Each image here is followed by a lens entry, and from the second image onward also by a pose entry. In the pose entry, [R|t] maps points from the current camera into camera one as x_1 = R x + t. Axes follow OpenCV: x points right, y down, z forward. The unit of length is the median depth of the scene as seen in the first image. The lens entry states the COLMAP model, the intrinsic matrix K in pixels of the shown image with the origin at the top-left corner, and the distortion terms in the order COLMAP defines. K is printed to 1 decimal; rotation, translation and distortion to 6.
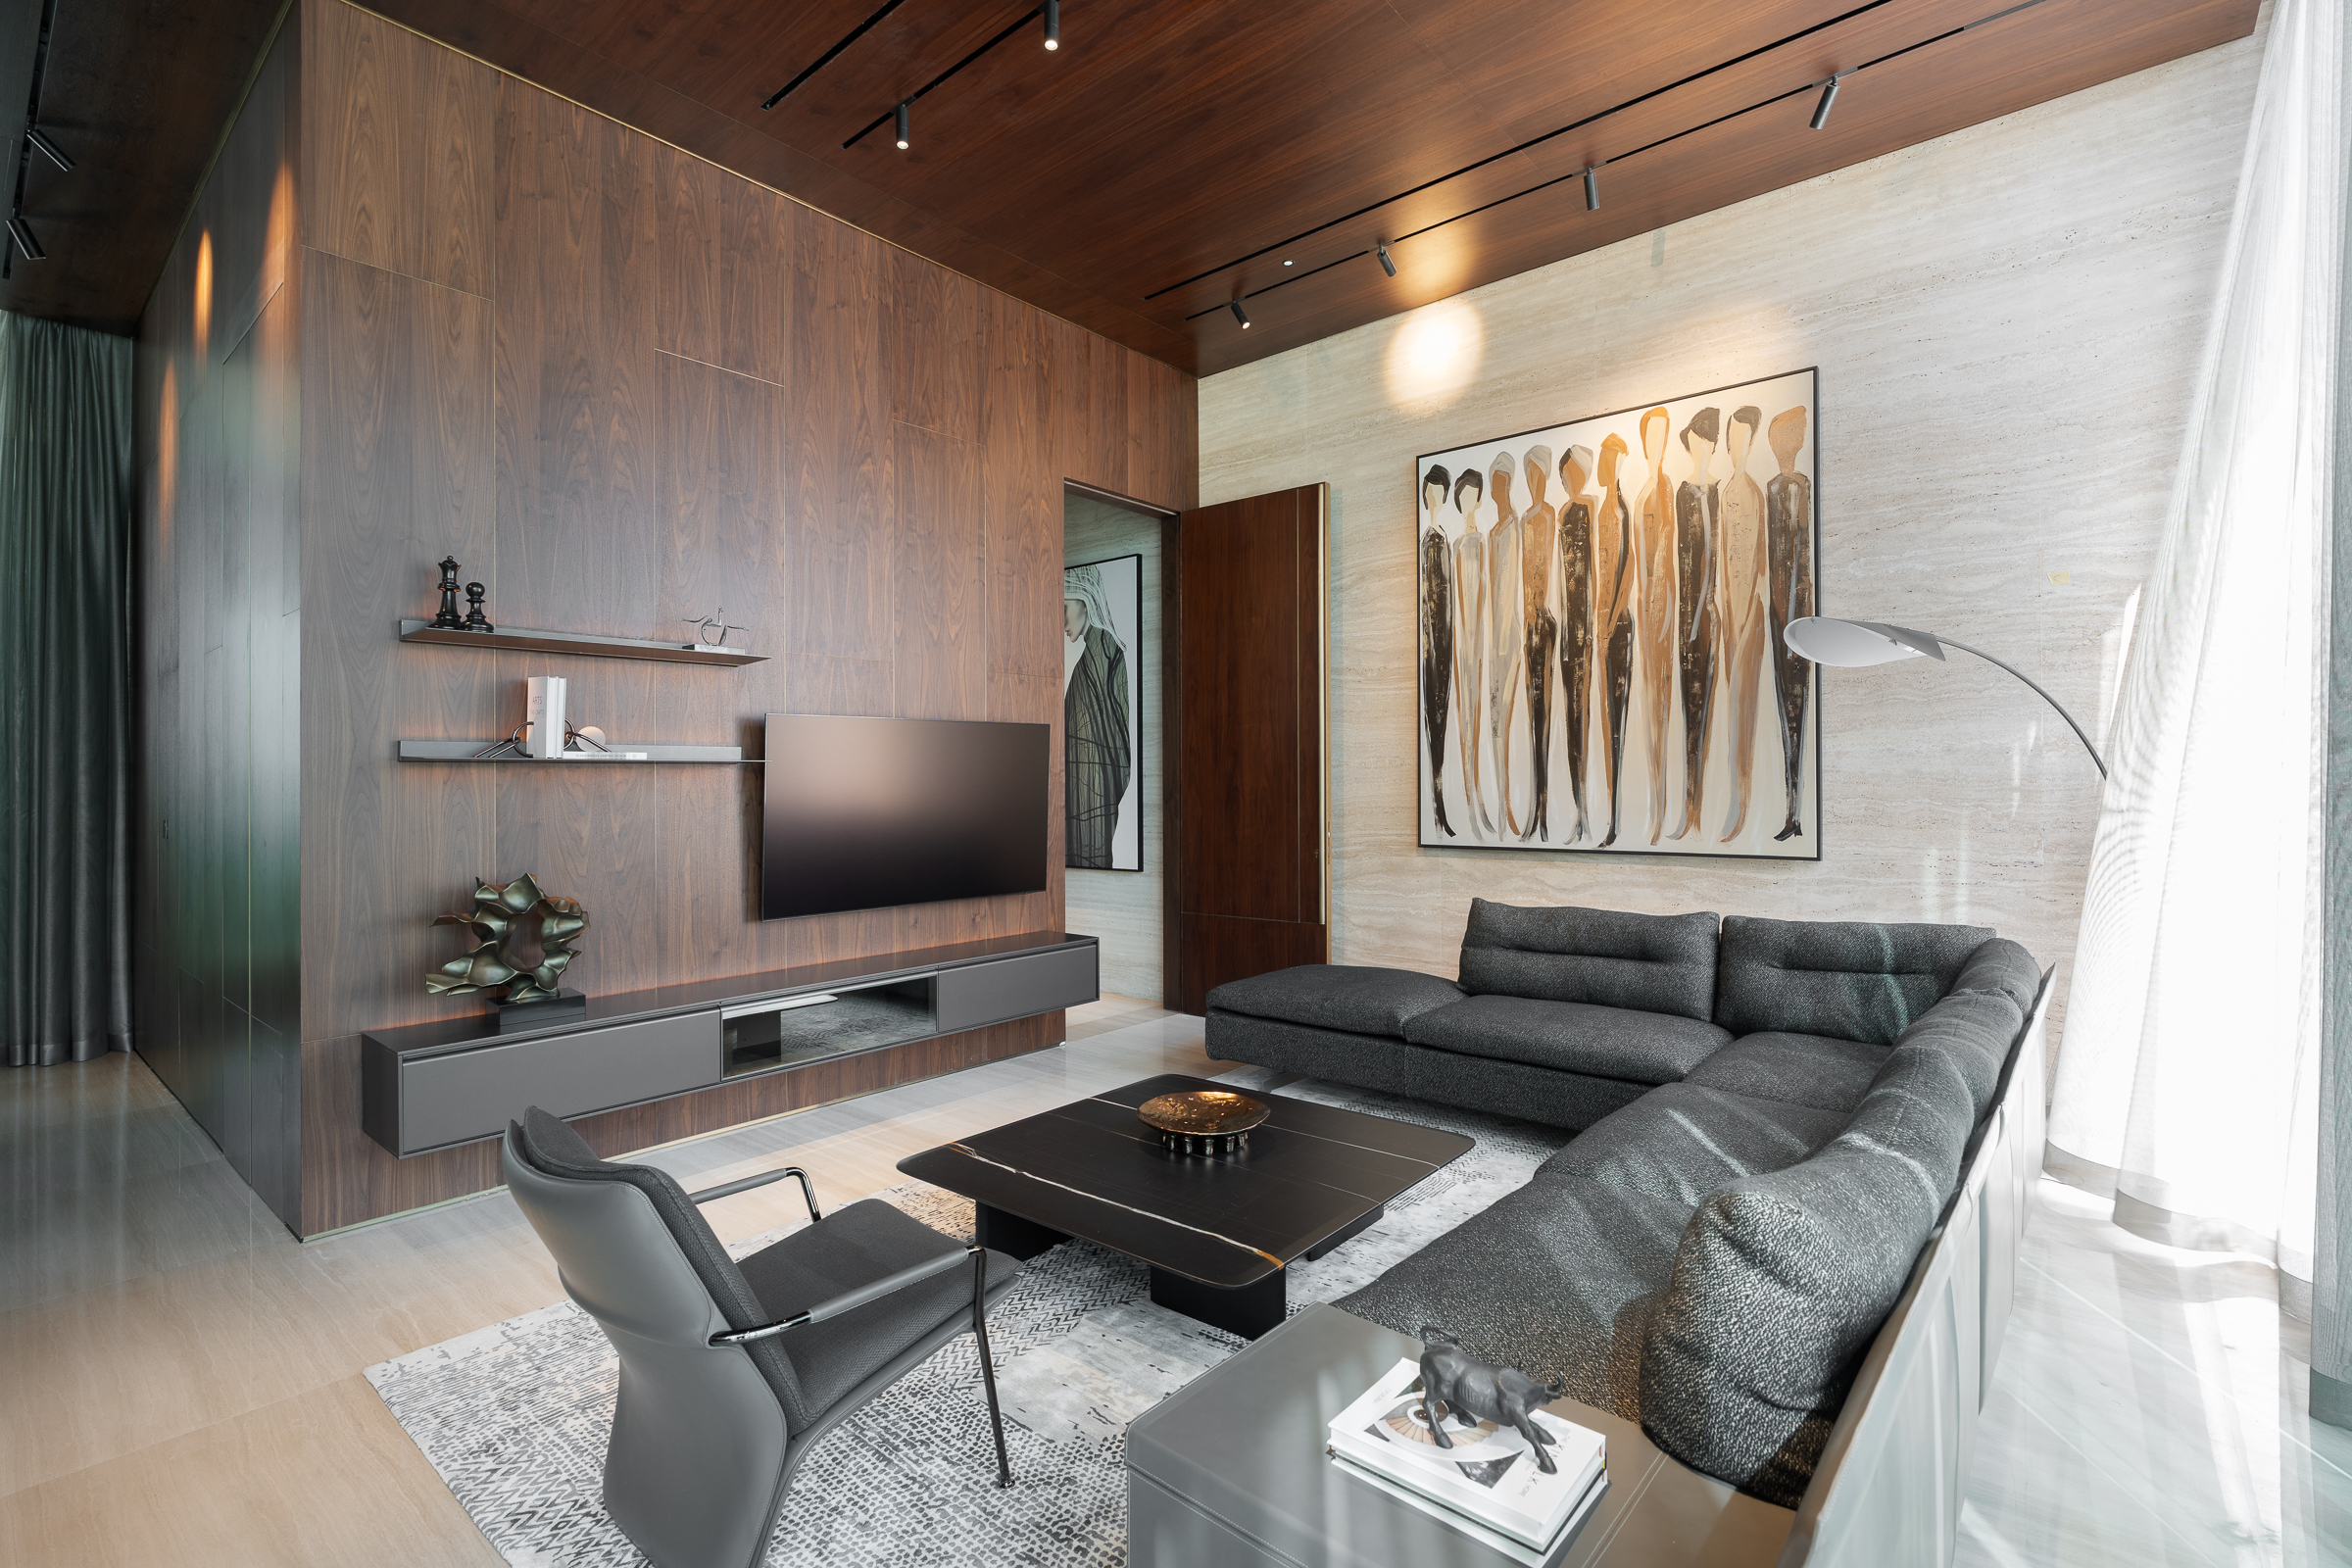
lens RADIAL K [[1072.9, 0, 1177.5], [0, 1072.9, 785.4], [0, 0, 1]] dist [-0.003618, 0.001170]
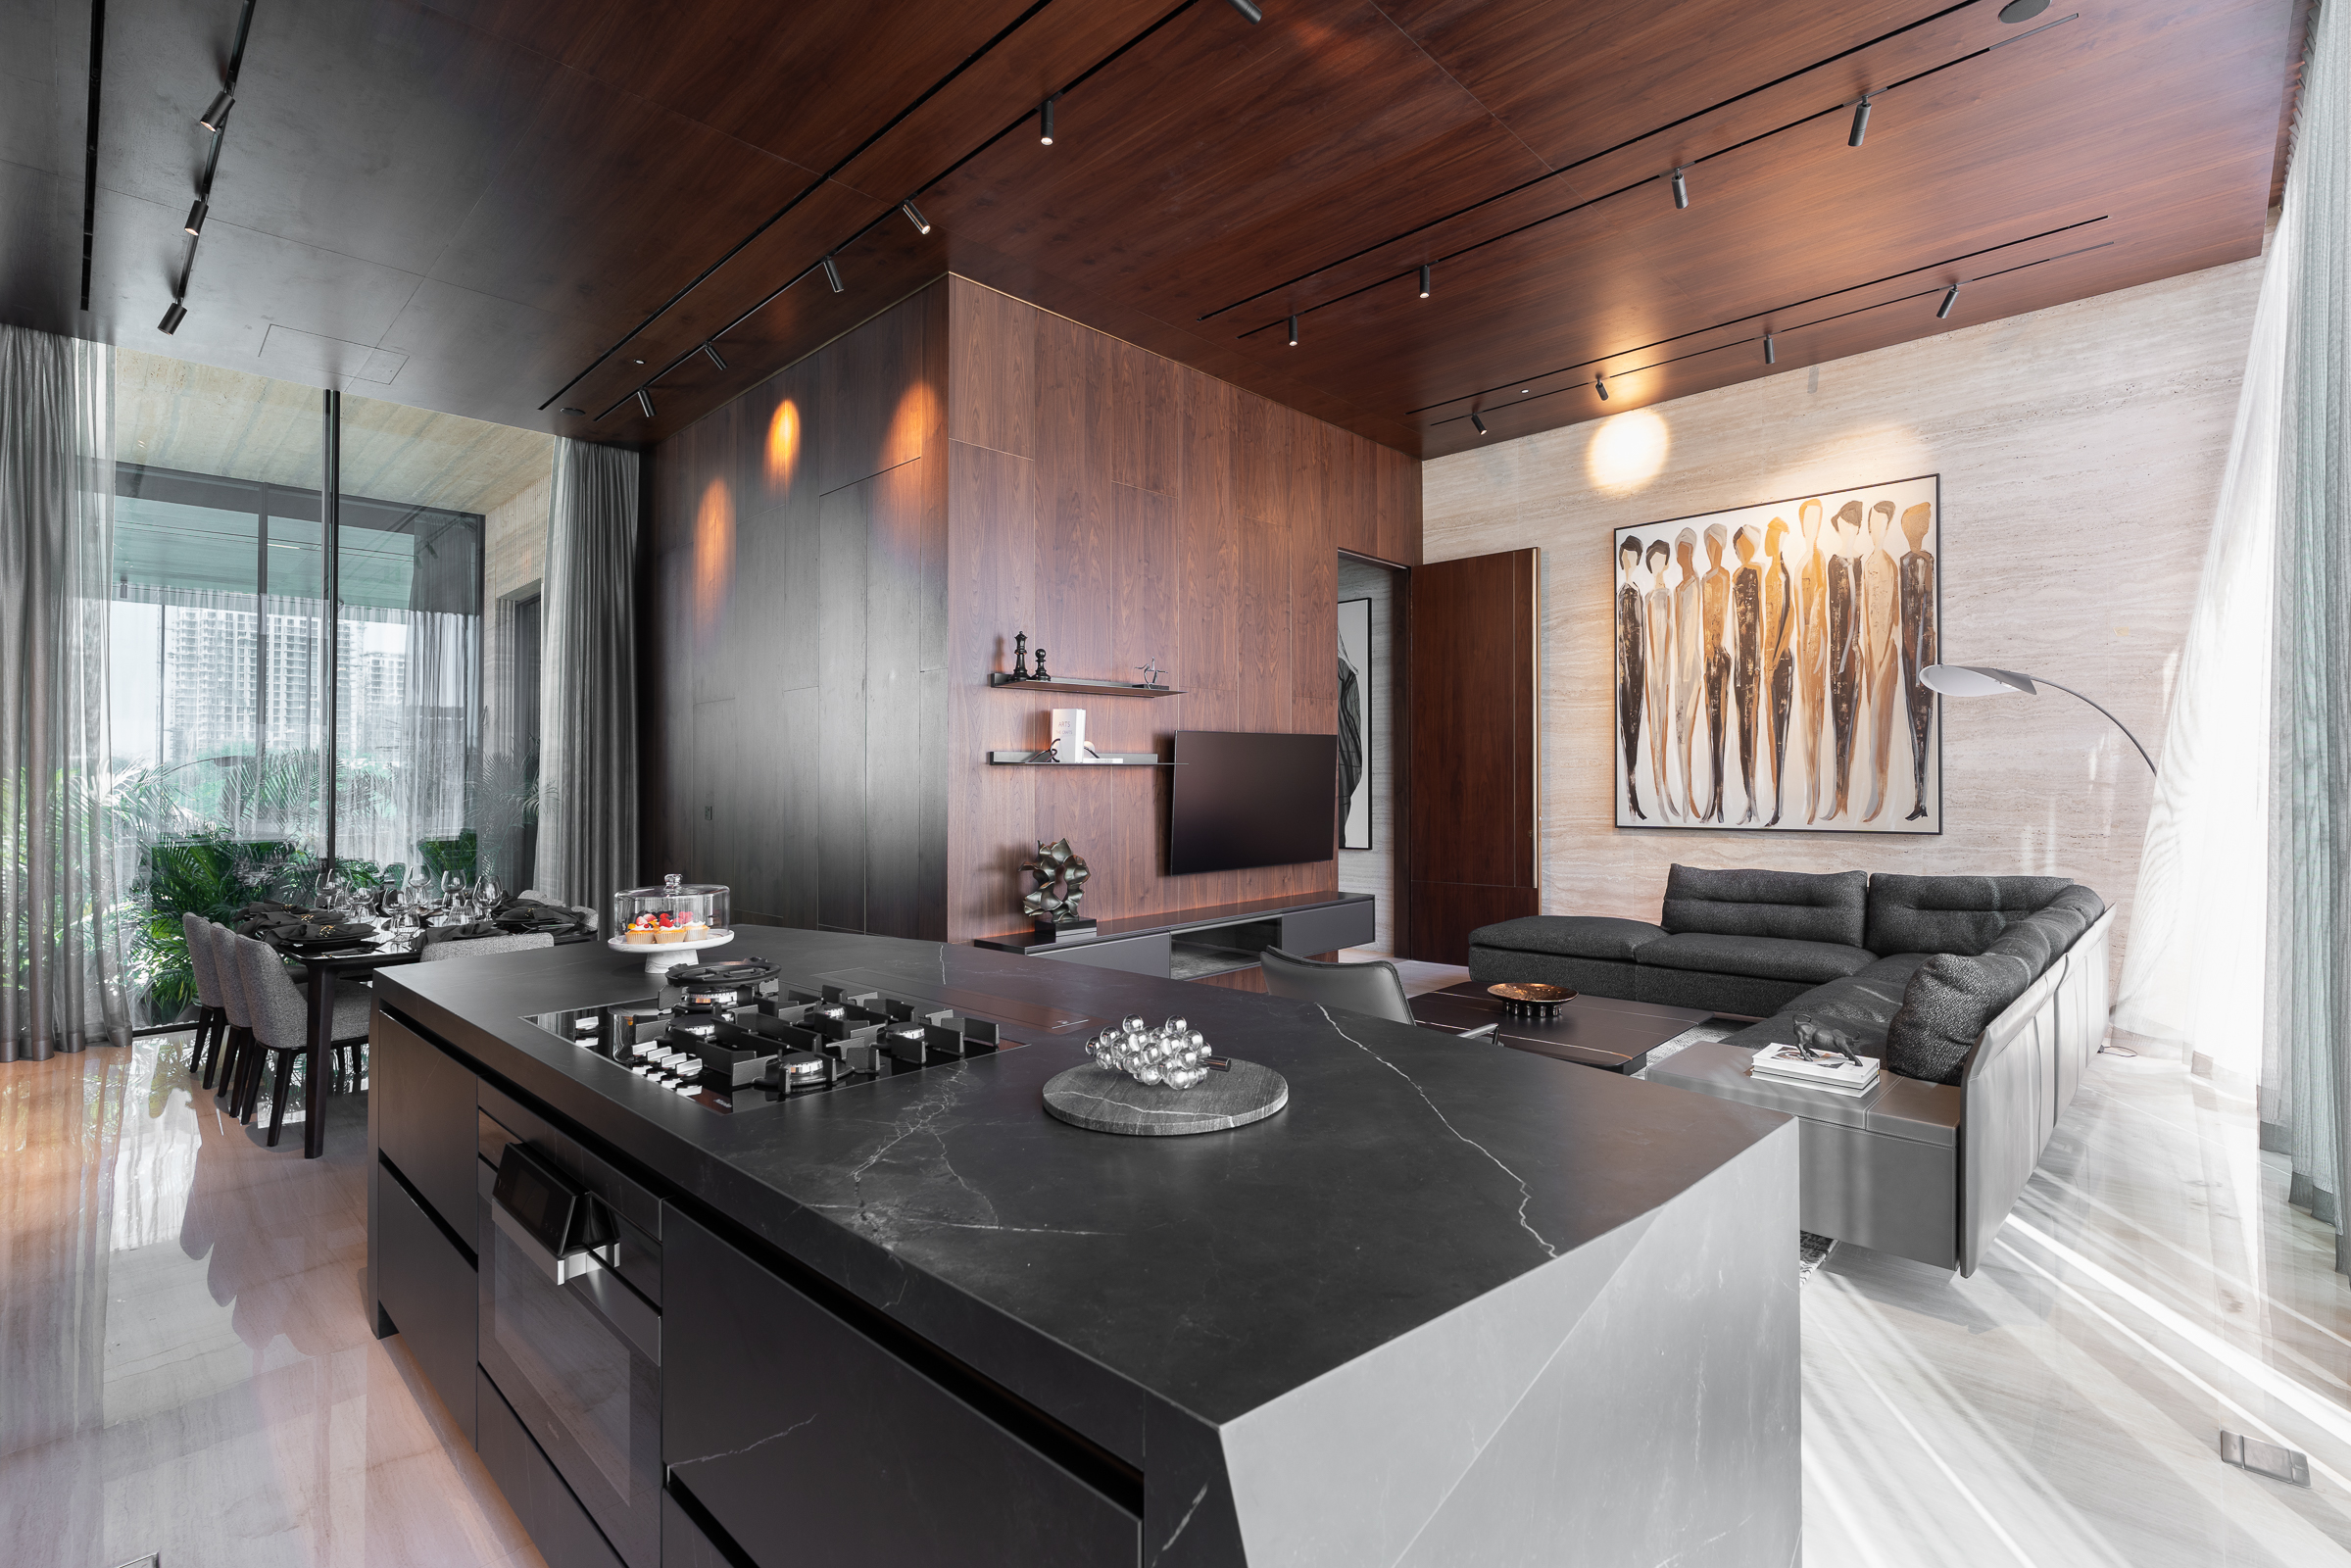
lens RADIAL K [[1072.4, 0, 1173.2], [0, 1072.4, 785.2], [0, 0, 1]] dist [-0.003618, 0.001170]
pose [[0.998300, -0.001339, -0.058274, -0.297119], [0.001421, 0.999998, 0.001360, 0.003704], [0.058272, -0.001440, 0.998300, -0.418072]]
